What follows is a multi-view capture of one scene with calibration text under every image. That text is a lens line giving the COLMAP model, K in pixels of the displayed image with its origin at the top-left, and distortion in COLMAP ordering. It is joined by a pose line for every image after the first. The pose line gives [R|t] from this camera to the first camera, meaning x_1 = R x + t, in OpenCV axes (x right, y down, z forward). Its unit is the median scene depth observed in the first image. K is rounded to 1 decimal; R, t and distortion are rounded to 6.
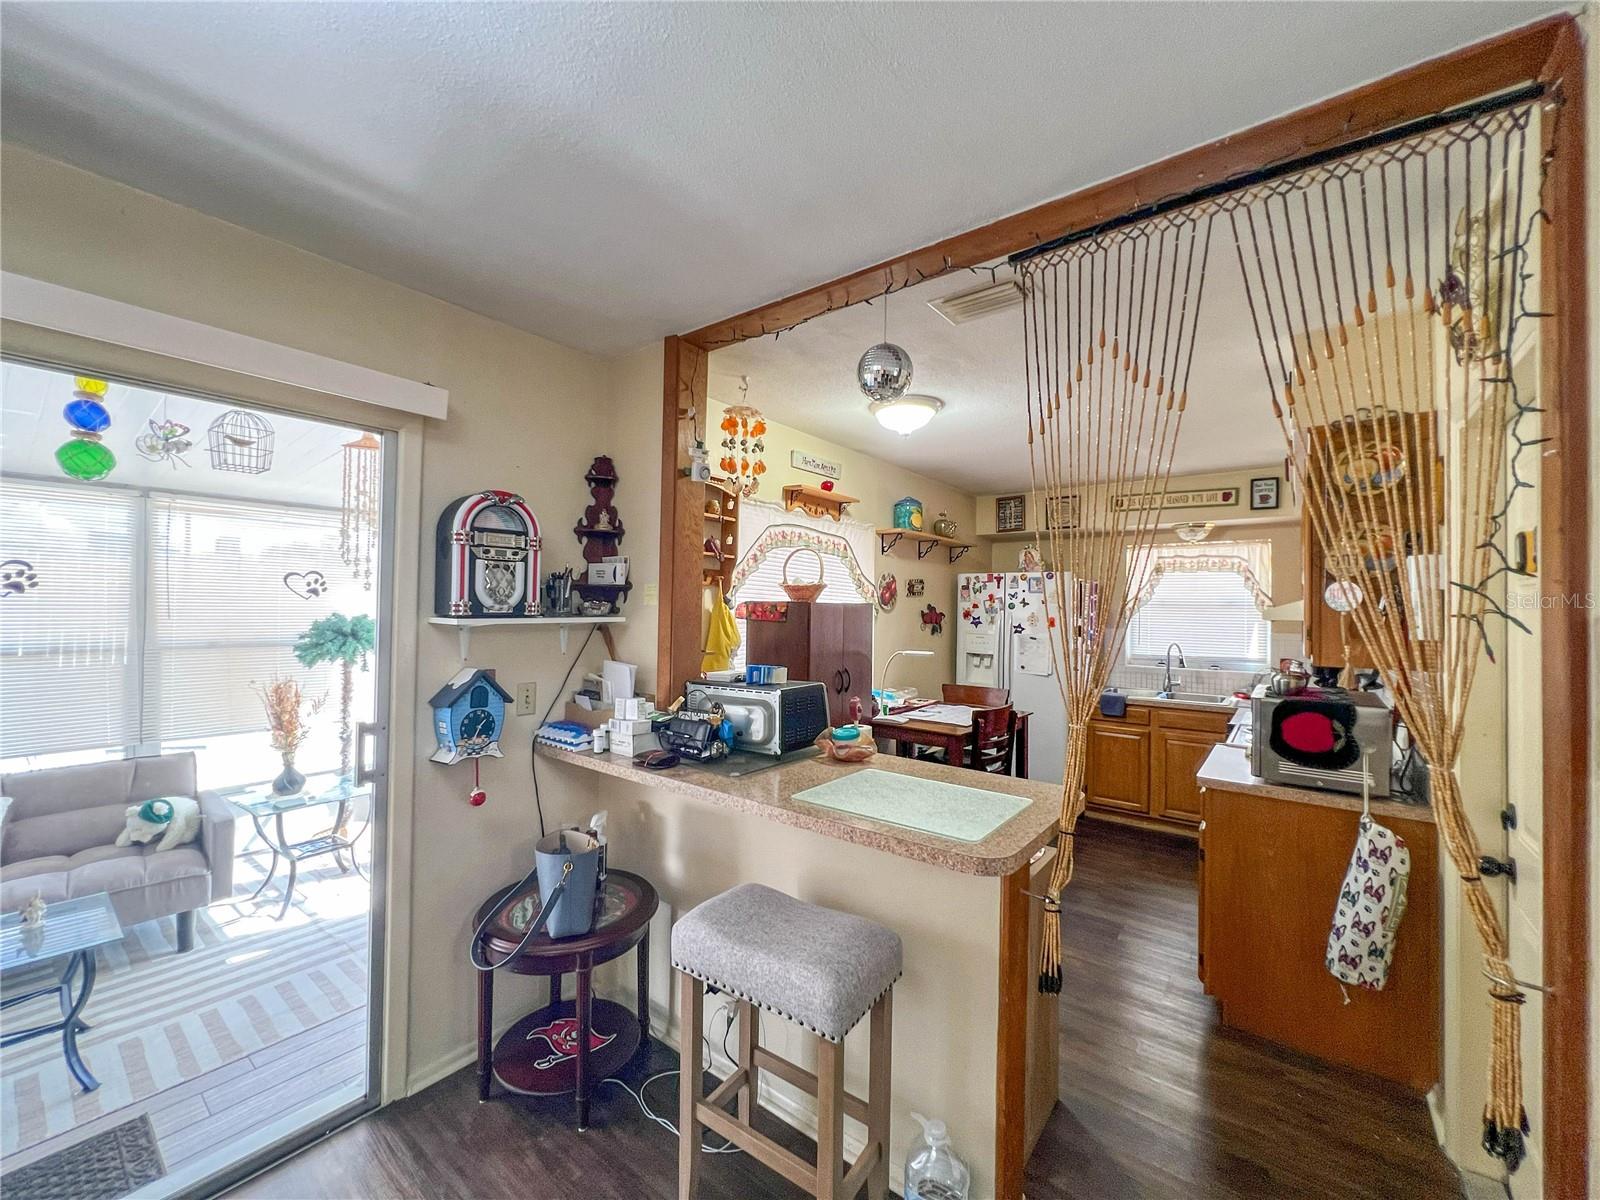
lens RADIAL K [[641.2, 0, 796.7], [0, 641.2, 598.2], [0, 0, 1]] dist [-0.002424, 0.000353]
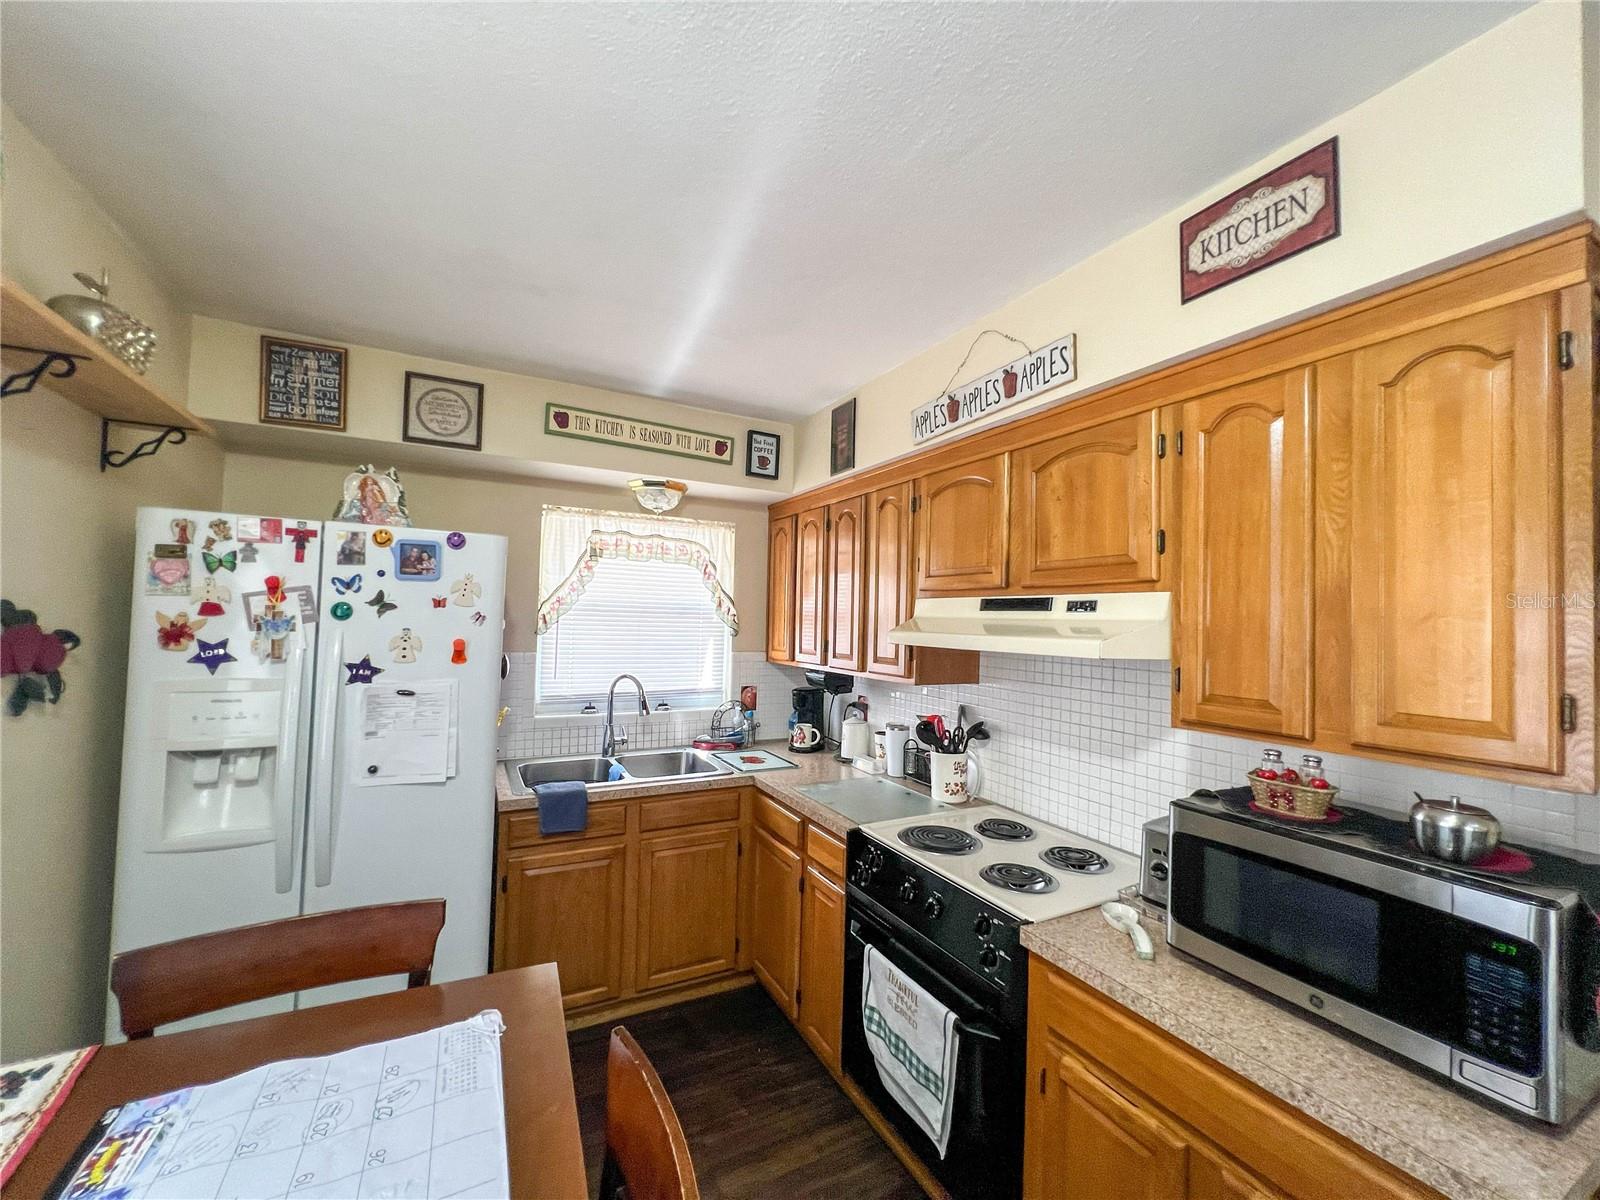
lens RADIAL K [[640.6, 0, 800.4], [0, 640.6, 605.8], [0, 0, 1]] dist [-0.001871, -0.000025]
pose [[0.414974, 0.017023, 0.909674, 0.106389], [-0.034945, 0.999385, -0.002760, 0.000896], [-0.909162, -0.030643, 0.415314, 0.605081]]
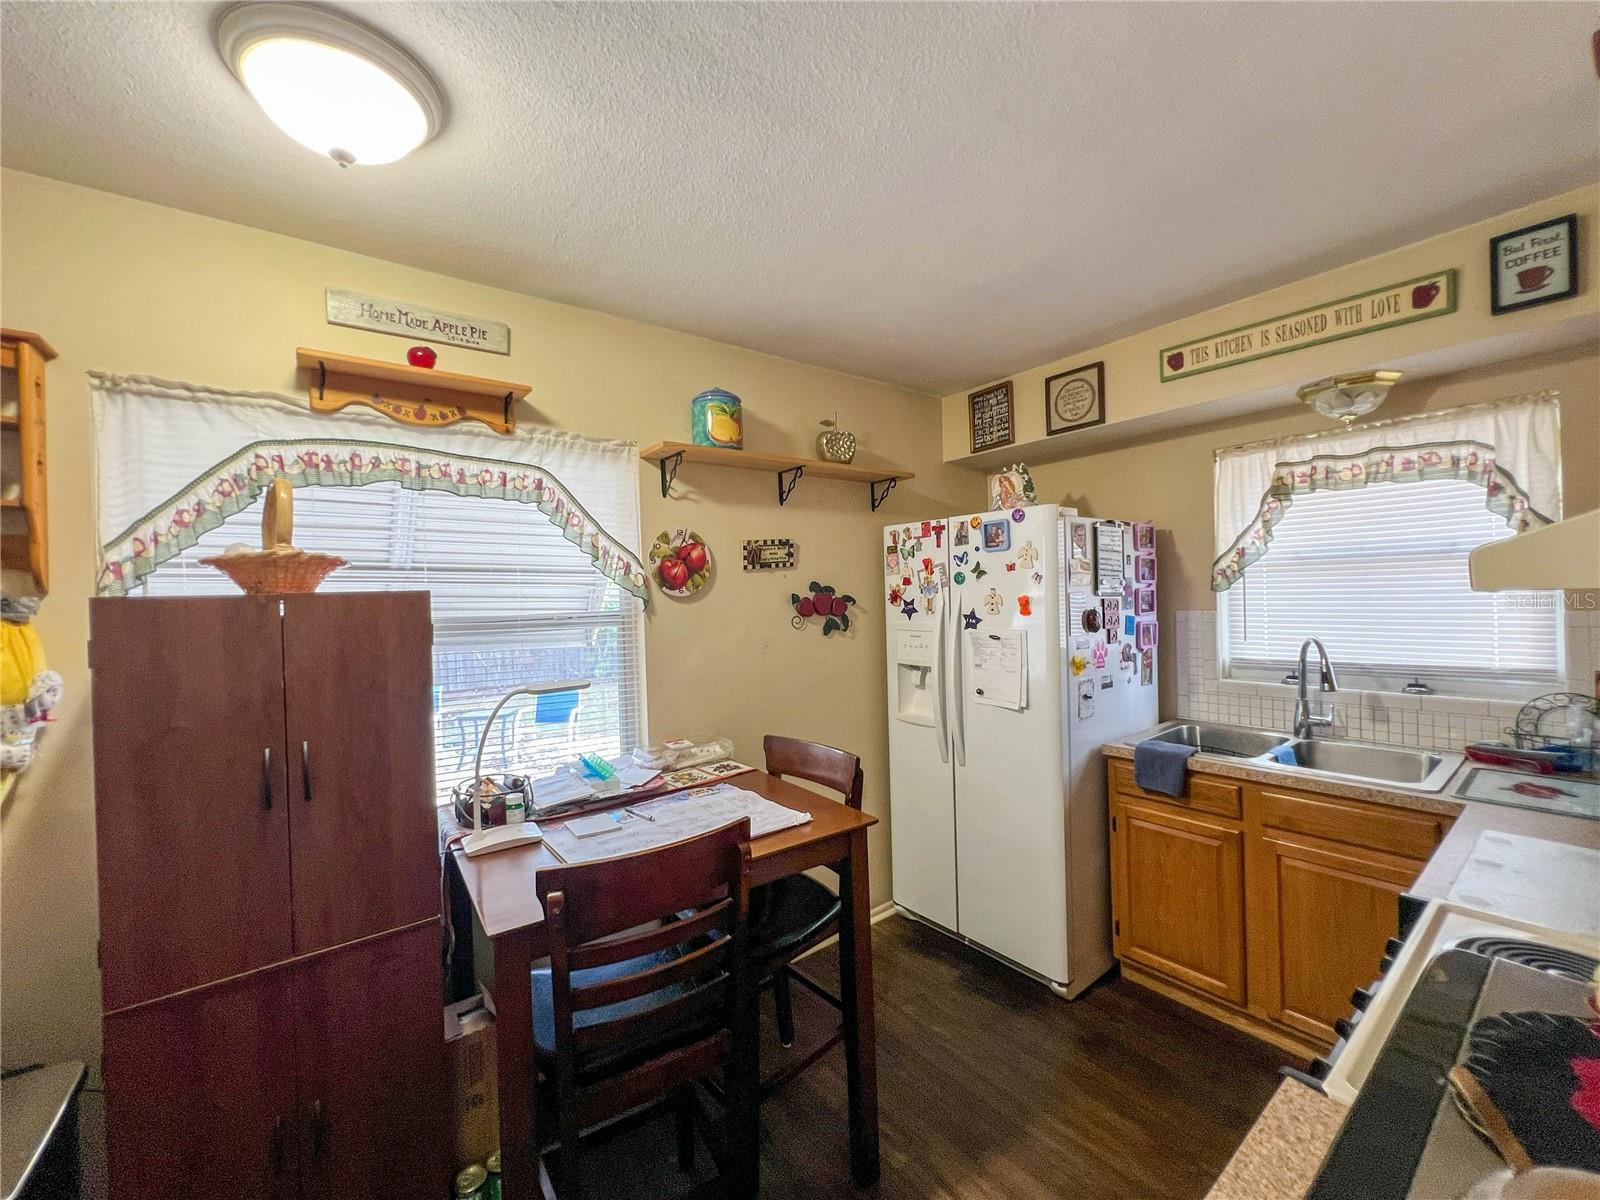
lens RADIAL K [[642.6, 0, 796.6], [0, 642.6, 598.0], [0, 0, 1]] dist [-0.004147, 0.000978]
pose [[0.967994, -0.043793, -0.247122, 0.338351], [0.049611, 0.998618, 0.017362, 0.012955], [0.246020, -0.029067, 0.968829, 0.445298]]
